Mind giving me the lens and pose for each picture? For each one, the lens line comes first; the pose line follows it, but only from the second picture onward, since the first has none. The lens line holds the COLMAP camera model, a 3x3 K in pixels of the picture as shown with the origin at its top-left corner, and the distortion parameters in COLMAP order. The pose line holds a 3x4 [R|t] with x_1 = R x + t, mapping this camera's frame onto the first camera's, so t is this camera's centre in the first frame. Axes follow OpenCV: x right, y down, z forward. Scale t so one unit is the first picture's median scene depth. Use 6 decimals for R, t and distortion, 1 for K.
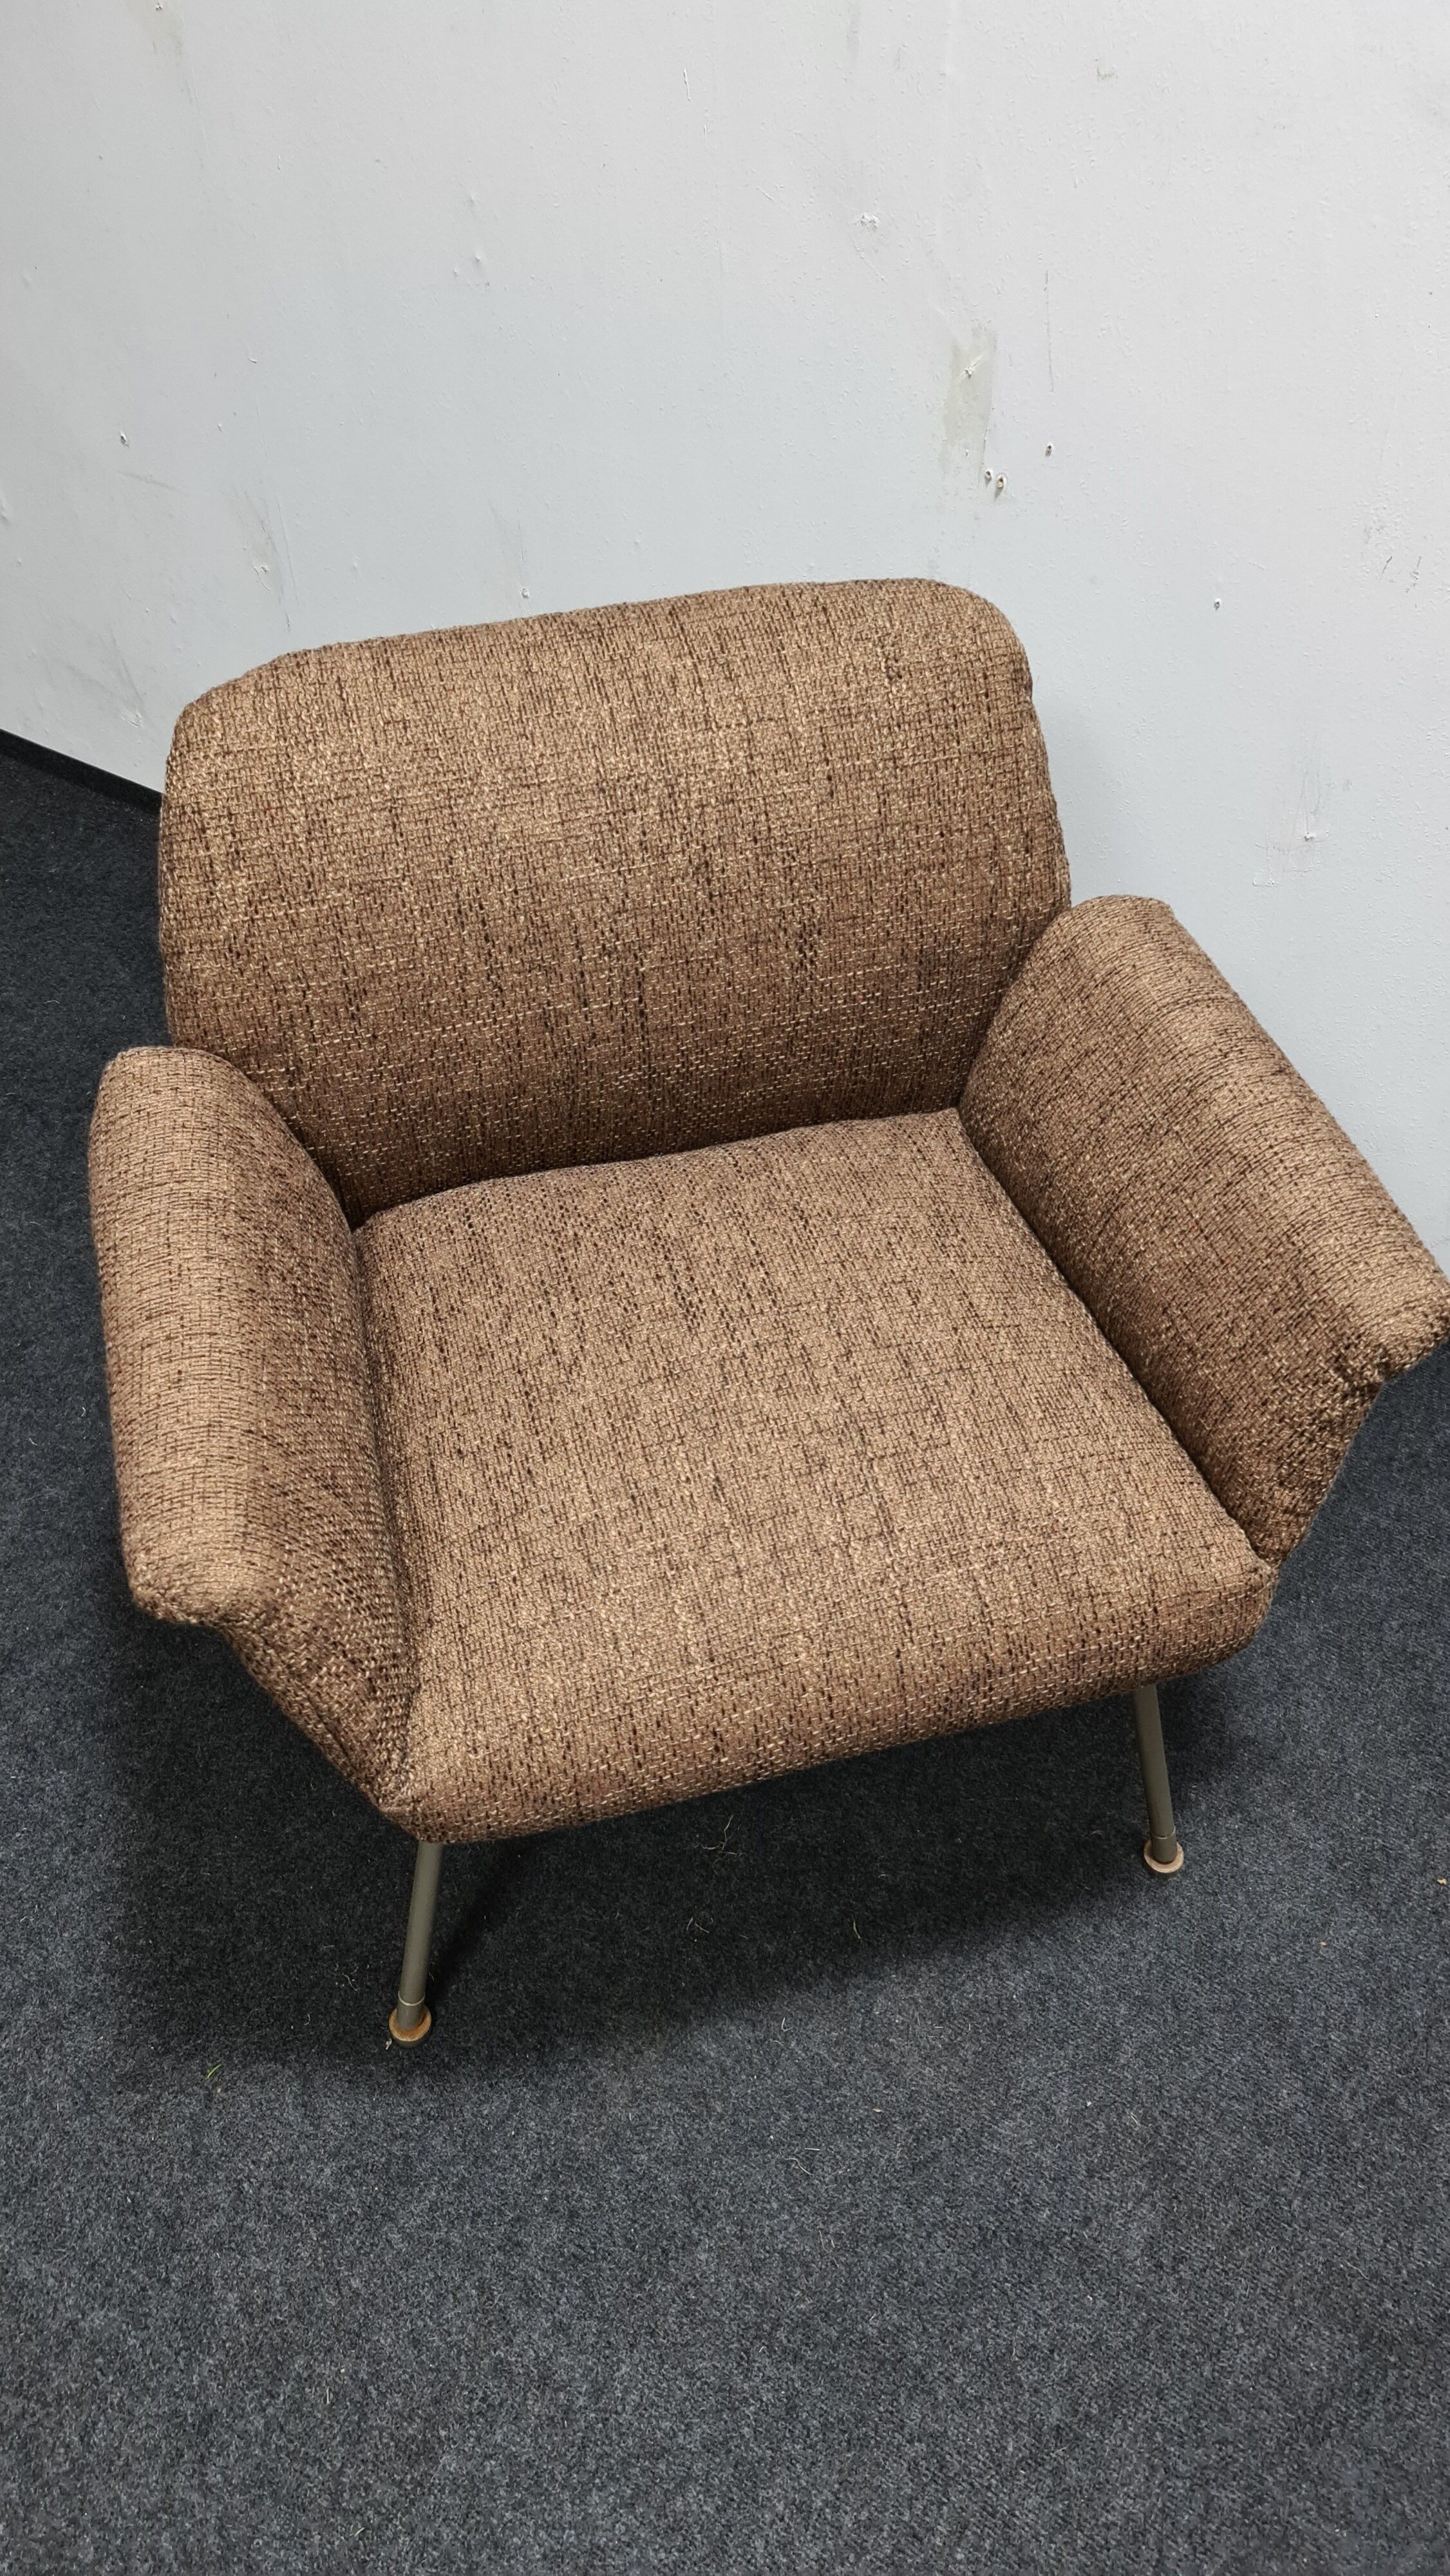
lens RADIAL K [[1906.8, 0, 718.1], [0, 1906.8, 1299.3], [0, 0, 1]] dist [0.075439, -0.053240]
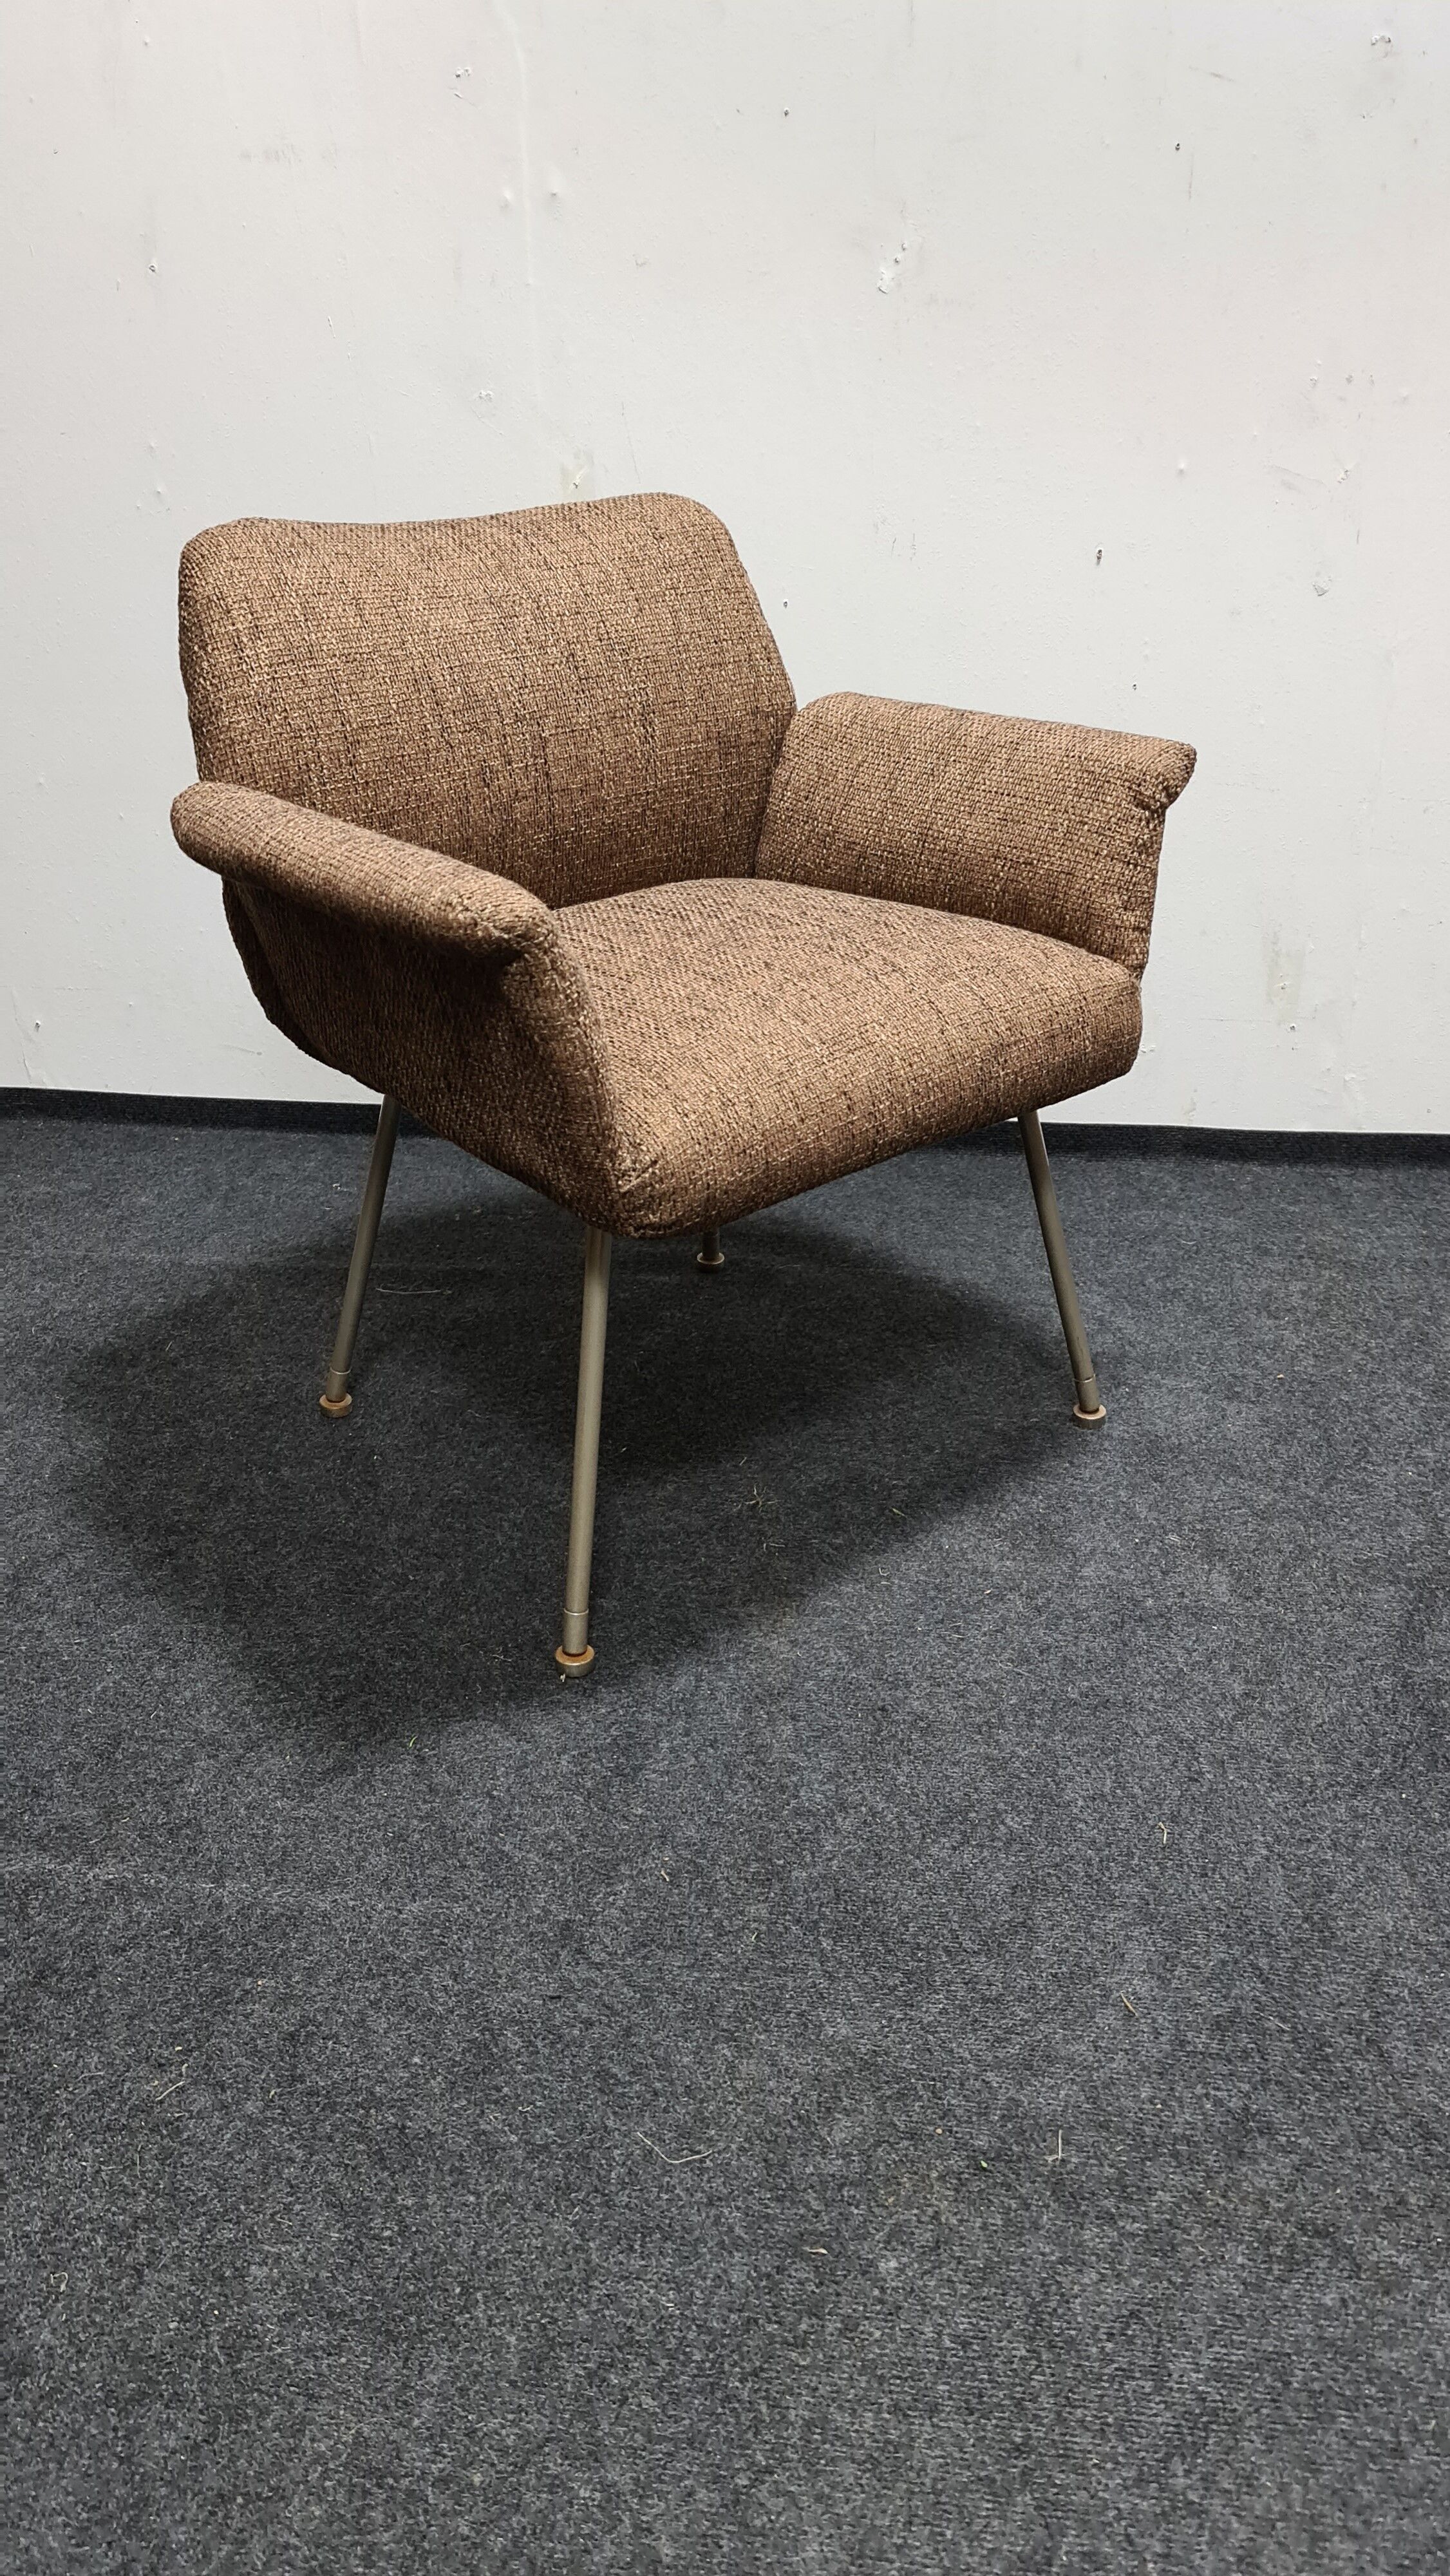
lens RADIAL K [[1906.8, 0, 721.2], [0, 1906.8, 1251.7], [0, 0, 1]] dist [0.075439, -0.053240]
pose [[0.904704, -0.190057, 0.381298, -0.472876], [0.320000, 0.893991, -0.313655, 0.564331], [-0.281265, 0.405781, 0.869616, -0.030801]]
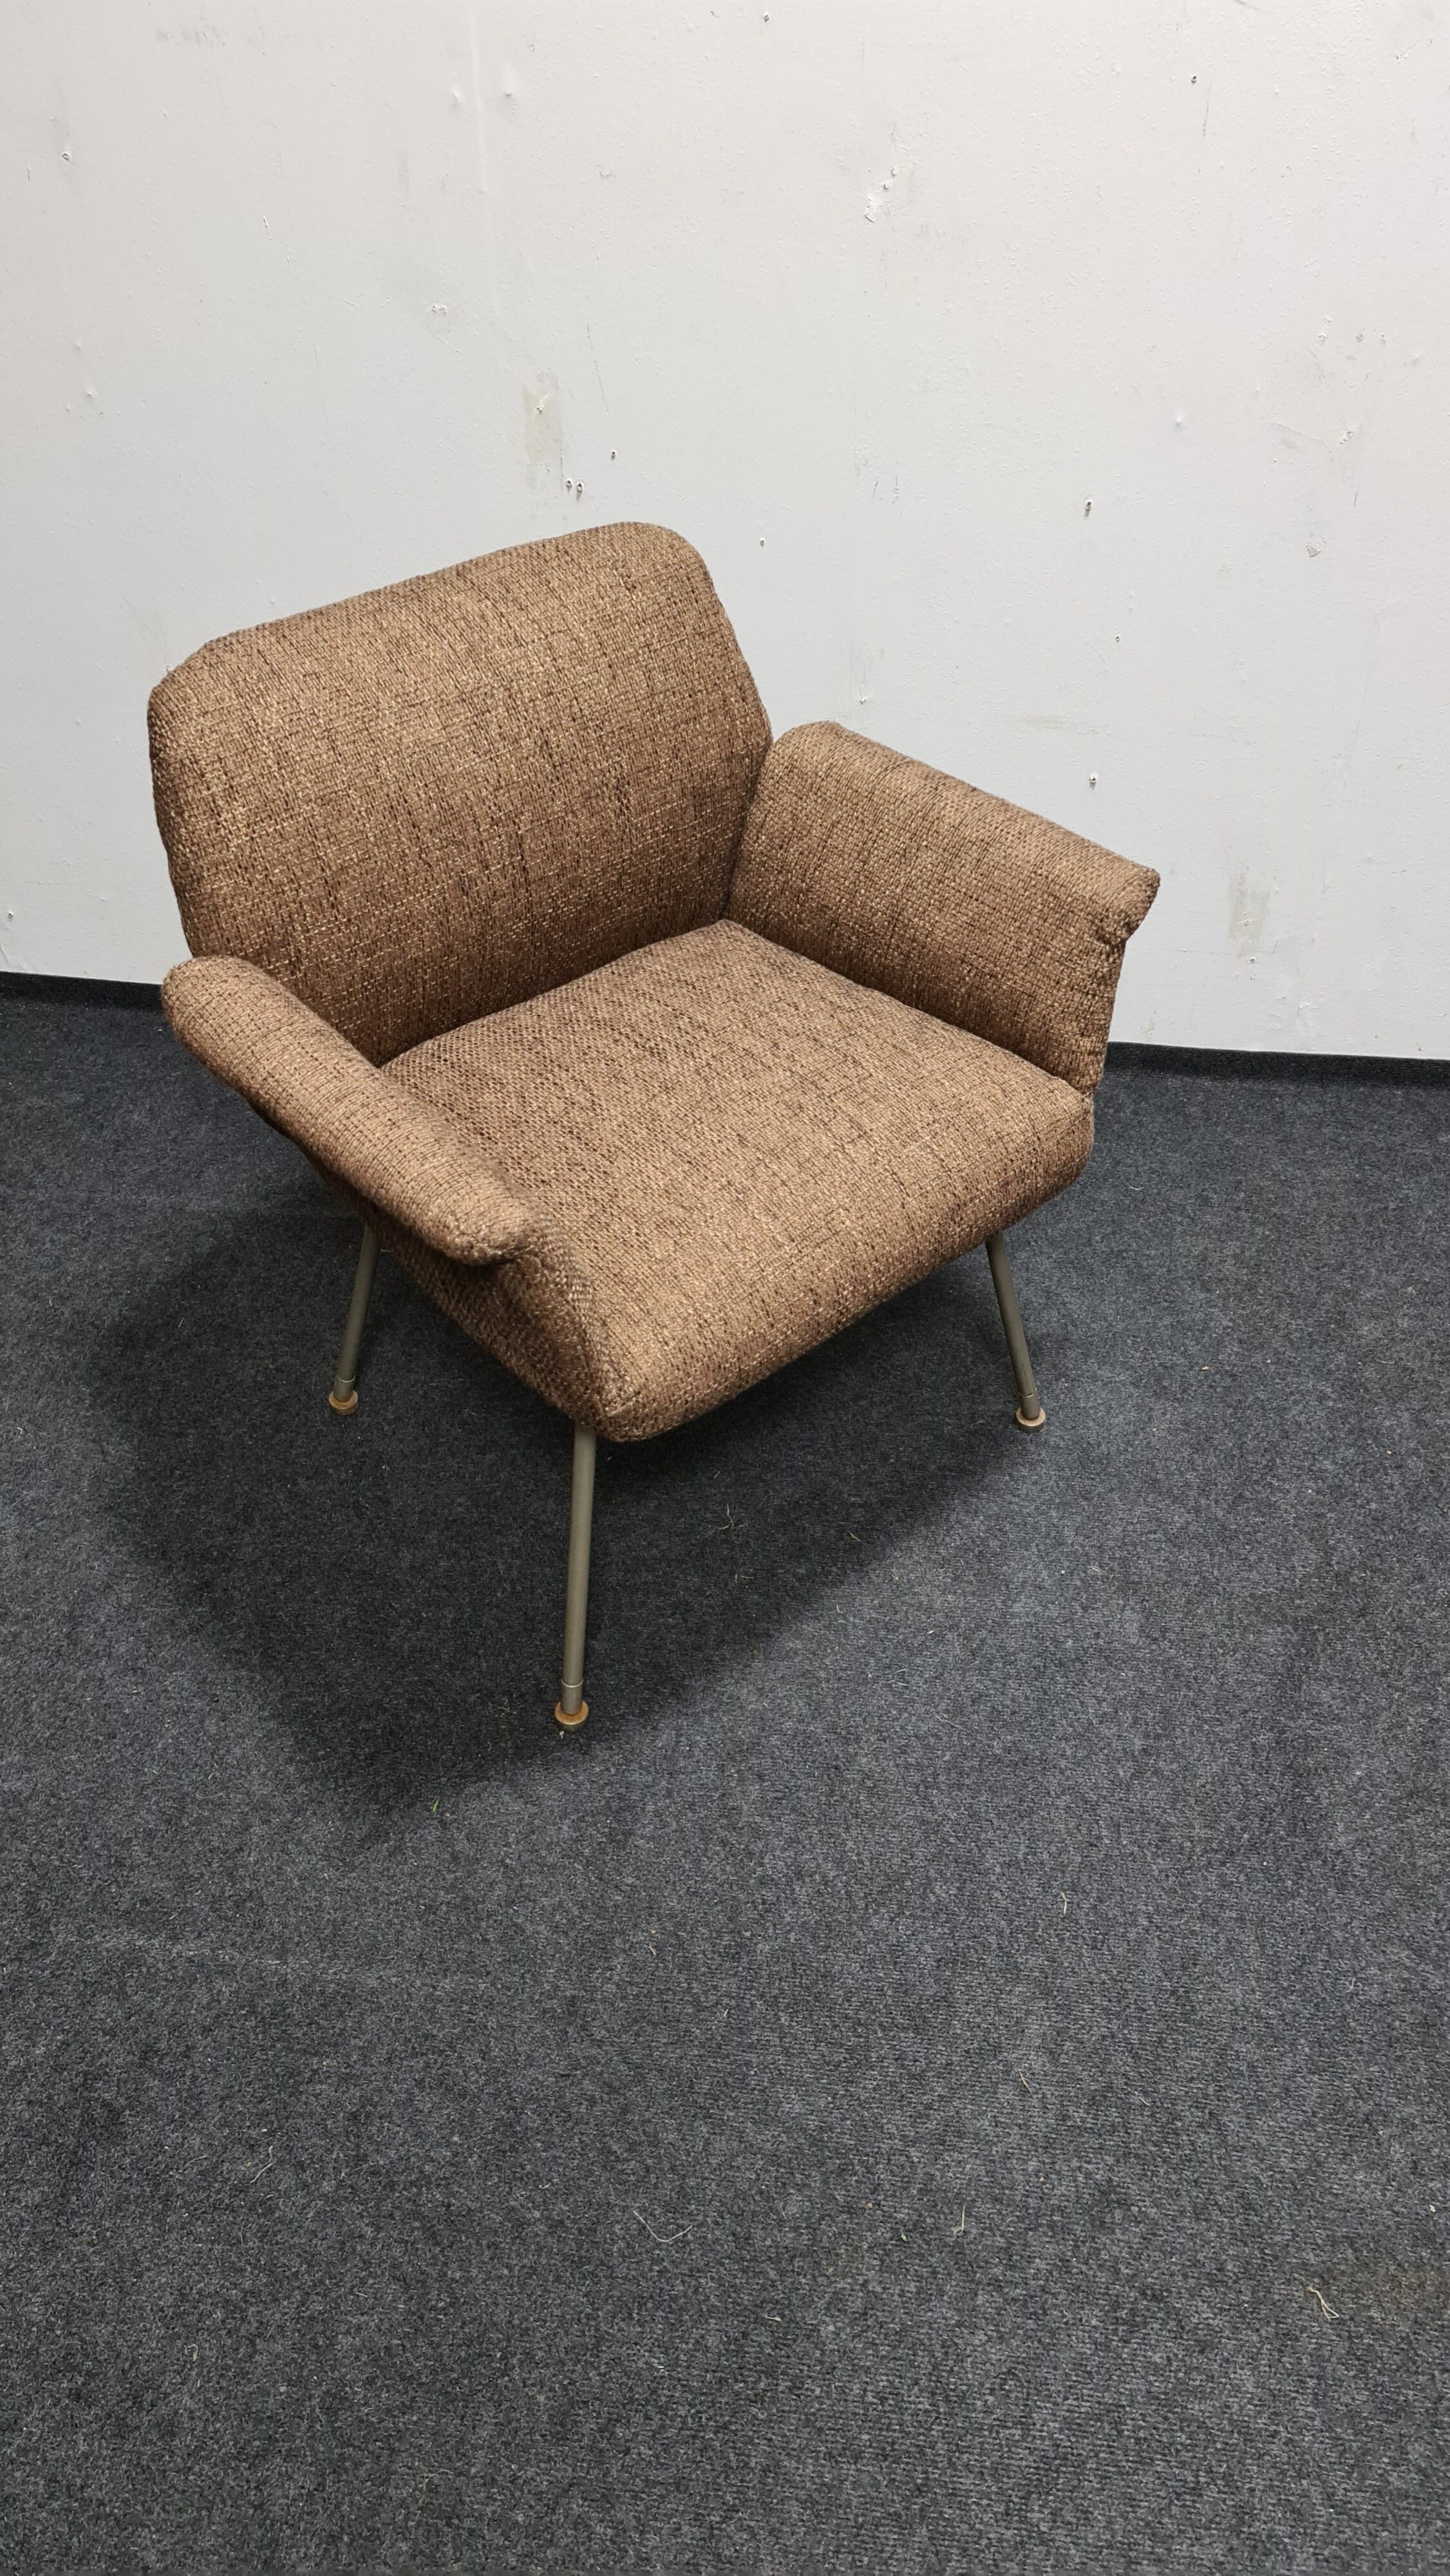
lens RADIAL K [[1906.8, 0, 743.0], [0, 1906.8, 1287.8], [0, 0, 1]] dist [0.075439, -0.053240]
pose [[0.895777, -0.291972, 0.335166, -0.415056], [0.323055, 0.945546, -0.039720, 0.215159], [-0.305317, 0.143857, 0.941322, -0.233689]]
